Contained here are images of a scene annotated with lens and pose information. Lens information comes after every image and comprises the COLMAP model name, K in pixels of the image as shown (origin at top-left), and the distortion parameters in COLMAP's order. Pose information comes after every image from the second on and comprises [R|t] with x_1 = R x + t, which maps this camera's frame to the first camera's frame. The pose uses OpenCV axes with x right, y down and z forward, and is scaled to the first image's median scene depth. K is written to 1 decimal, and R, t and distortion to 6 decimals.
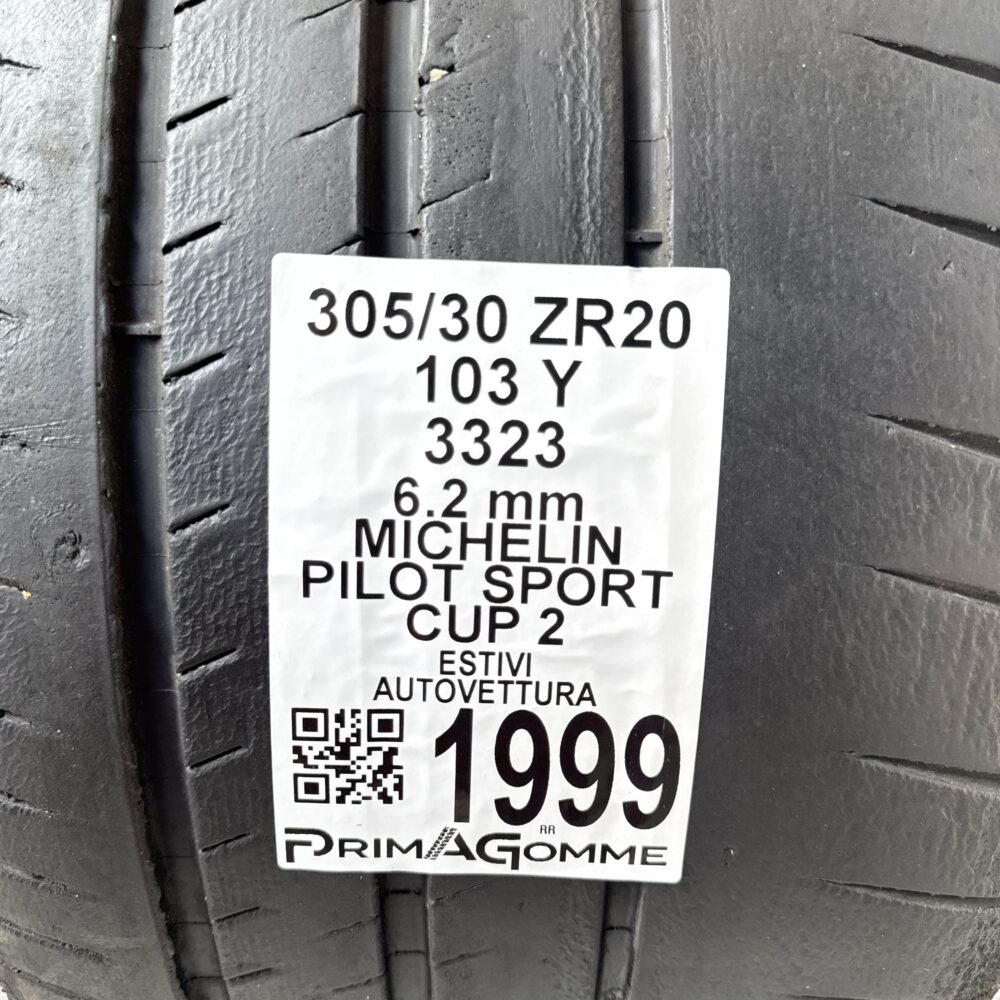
lens RADIAL K [[986.2, 0, 500.0], [0, 986.2, 500.0], [0, 0, 1]] dist [0.086510, -0.003446]
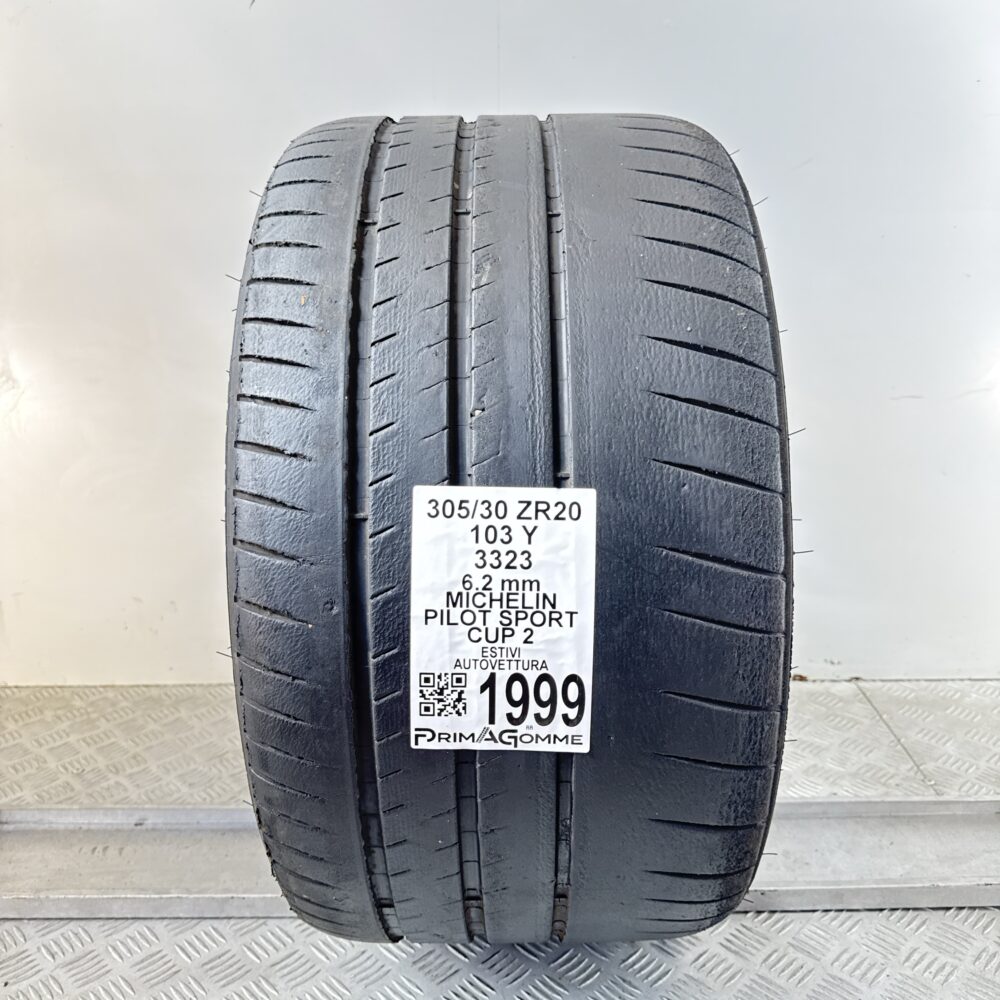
lens RADIAL K [[986.2, 0, 500.0], [0, 986.2, 500.0], [0, 0, 1]] dist [0.086510, -0.003446]
pose [[0.999713, -0.017391, -0.016478, 0.029225], [0.015935, 0.996278, -0.084717, 0.002025], [0.017890, 0.084430, 0.996269, -1.425392]]
